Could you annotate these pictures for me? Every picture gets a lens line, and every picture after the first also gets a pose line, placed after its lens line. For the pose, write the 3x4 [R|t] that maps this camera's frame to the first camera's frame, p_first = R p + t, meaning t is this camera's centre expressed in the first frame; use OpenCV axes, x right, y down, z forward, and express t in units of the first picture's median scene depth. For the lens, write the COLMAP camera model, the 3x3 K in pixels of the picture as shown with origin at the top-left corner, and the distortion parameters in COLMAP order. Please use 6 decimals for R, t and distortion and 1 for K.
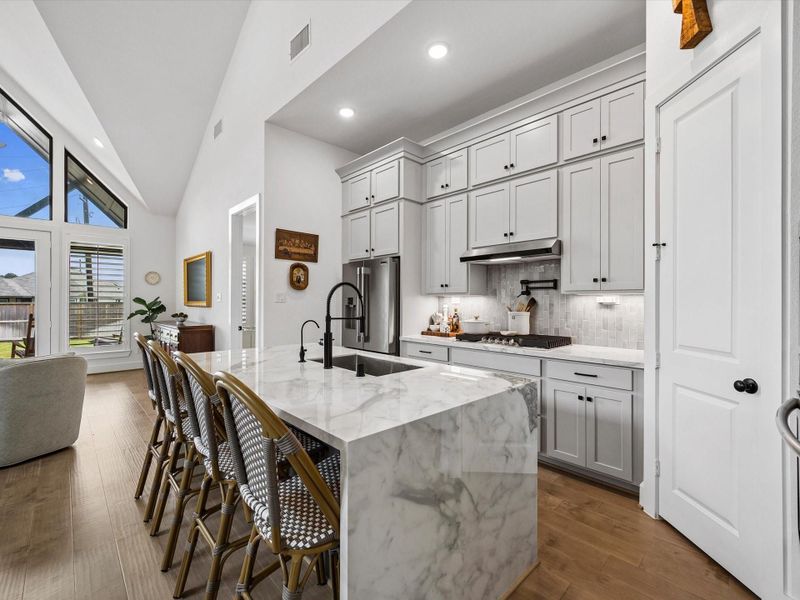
lens RADIAL K [[360.0, 0, 403.4], [0, 360.0, 299.0], [0, 0, 1]] dist [0.009233, -0.000471]
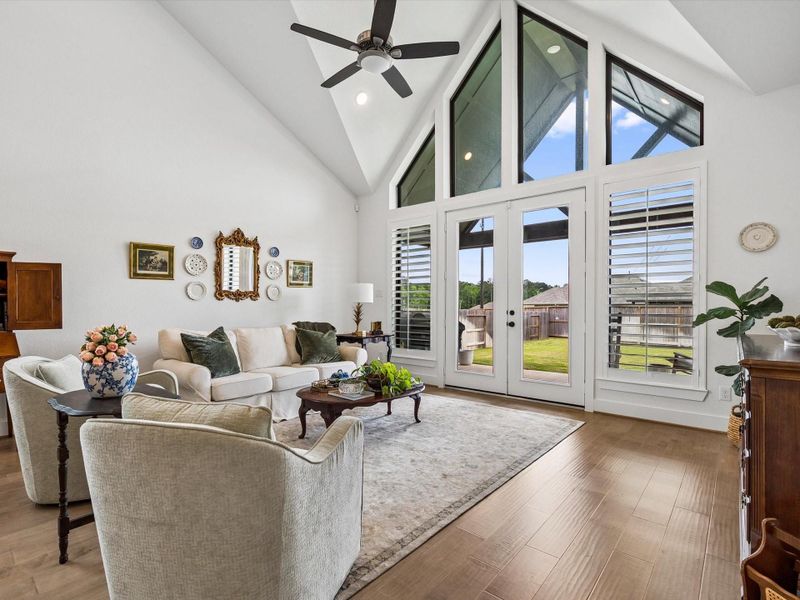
lens RADIAL K [[397.6, 0, 401.3], [0, 397.6, 303.7], [0, 0, 1]] dist [0.000515, 0.000043]
pose [[0.100257, -0.005116, -0.994948, -0.269605], [0.001899, 0.999986, -0.004950, 0.026710], [0.994960, -0.001393, 0.100265, 0.552662]]
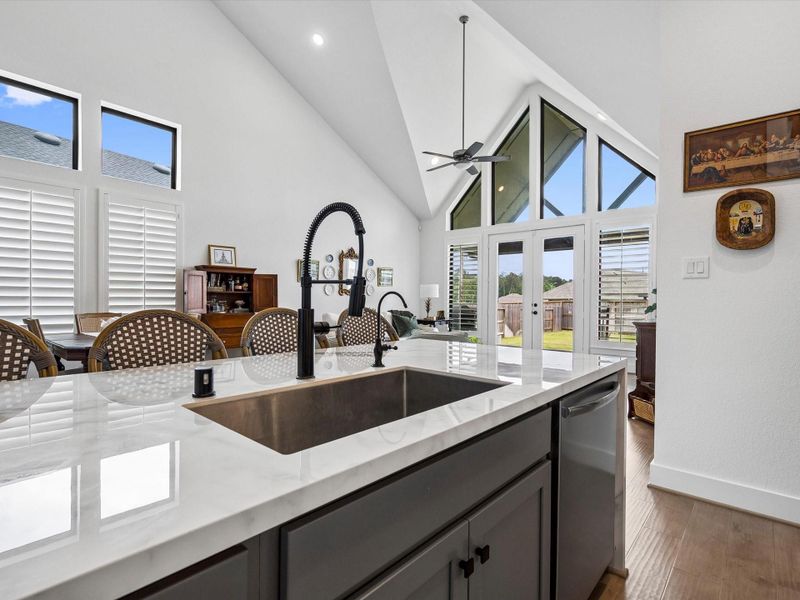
lens RADIAL K [[408.8, 0, 395.9], [0, 408.8, 298.6], [0, 0, 1]] dist [-0.000305, -0.000600]
pose [[0.067646, -0.001758, -0.997708, 0.127145], [-0.004815, 0.999986, -0.002089, 0.026593], [0.997698, 0.004945, 0.067636, 0.365108]]
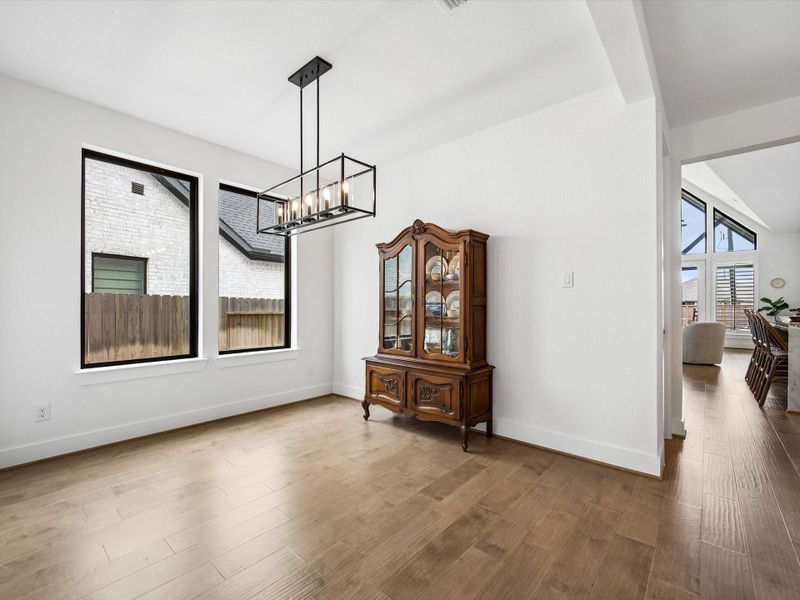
lens RADIAL K [[360.0, 0, 403.4], [0, 360.0, 299.0], [0, 0, 1]] dist [0.009233, -0.000471]
pose [[0.102482, -0.020796, -0.994517, 0.515194], [-0.008591, 0.999726, -0.021790, 0.042931], [0.994698, 0.010777, 0.102276, -0.525837]]
